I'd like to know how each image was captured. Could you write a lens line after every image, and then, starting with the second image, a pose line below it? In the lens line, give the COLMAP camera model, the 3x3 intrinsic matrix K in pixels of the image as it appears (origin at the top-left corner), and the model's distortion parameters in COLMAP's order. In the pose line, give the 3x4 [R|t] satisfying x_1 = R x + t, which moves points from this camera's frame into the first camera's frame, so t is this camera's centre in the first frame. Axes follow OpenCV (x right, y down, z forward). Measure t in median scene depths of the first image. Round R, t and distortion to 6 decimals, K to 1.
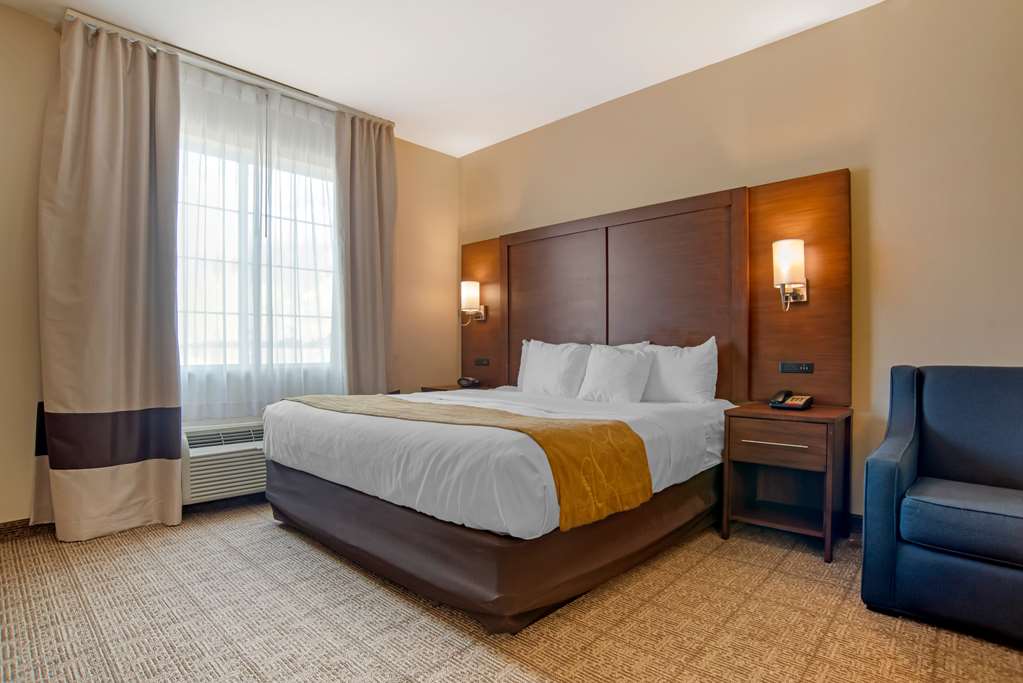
lens RADIAL K [[530.0, 0, 507.9], [0, 530.0, 356.4], [0, 0, 1]] dist [-0.085068, 0.048024]
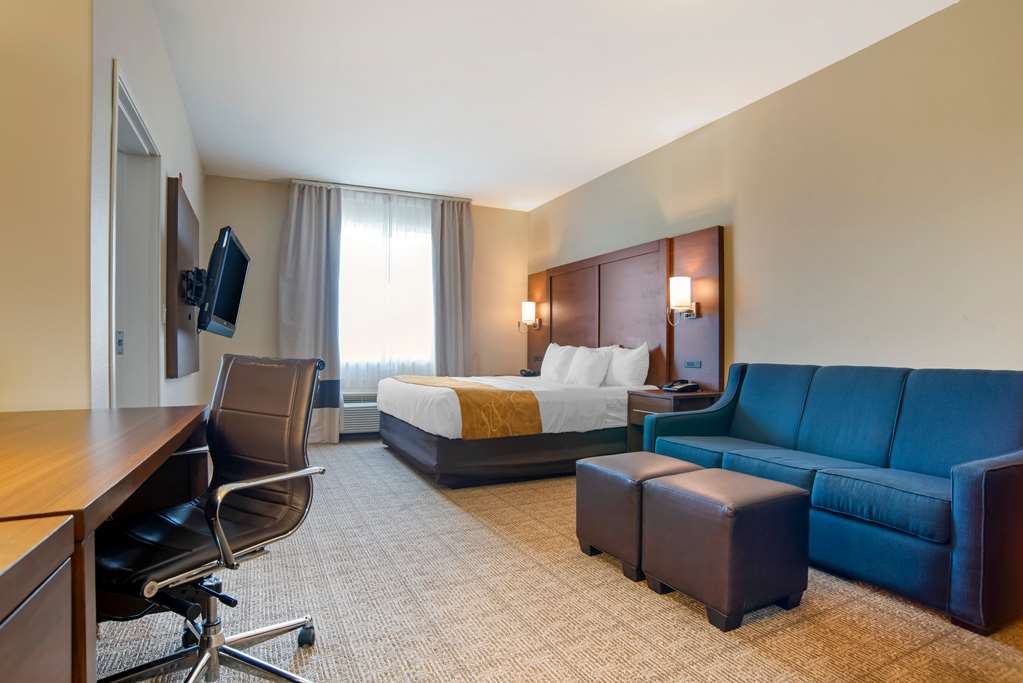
lens RADIAL K [[530.0, 0, 507.9], [0, 530.0, 356.4], [0, 0, 1]] dist [-0.085068, 0.048024]
pose [[0.934579, 0.010891, -0.355590, 0.579125], [-0.010195, 0.999941, 0.003830, 0.000257], [0.355610, 0.000045, 0.934634, -0.527080]]
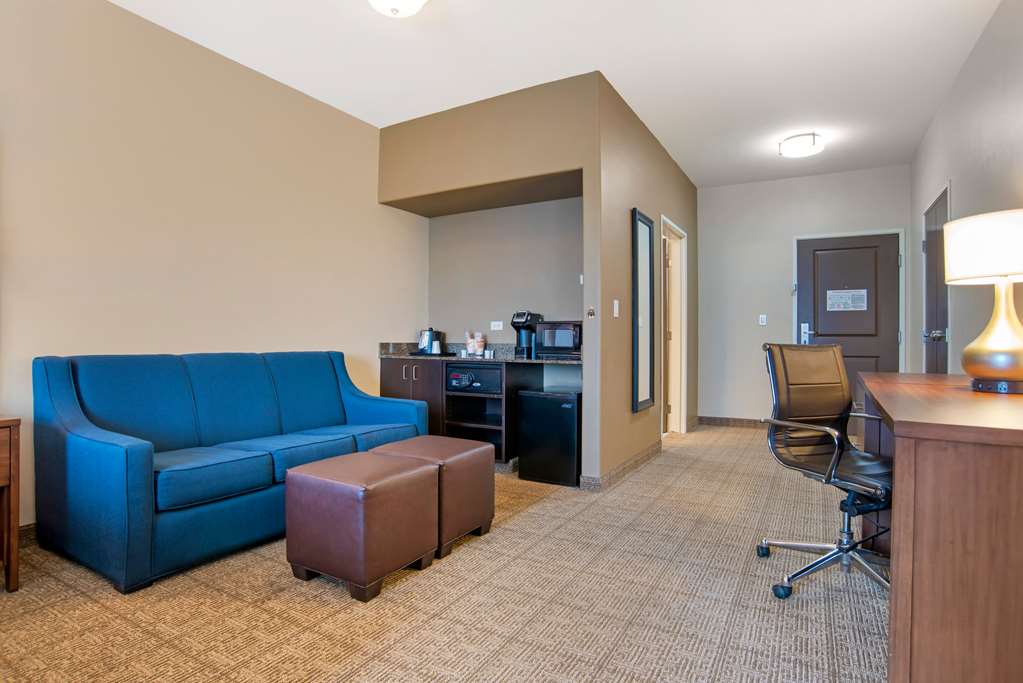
lens RADIAL K [[530.0, 0, 507.9], [0, 530.0, 356.4], [0, 0, 1]] dist [-0.085068, 0.048024]
pose [[-0.230879, -0.009942, 0.972932, -0.239030], [0.006458, 0.999910, 0.011750, 0.009793], [-0.972961, 0.008996, -0.230794, 0.265302]]
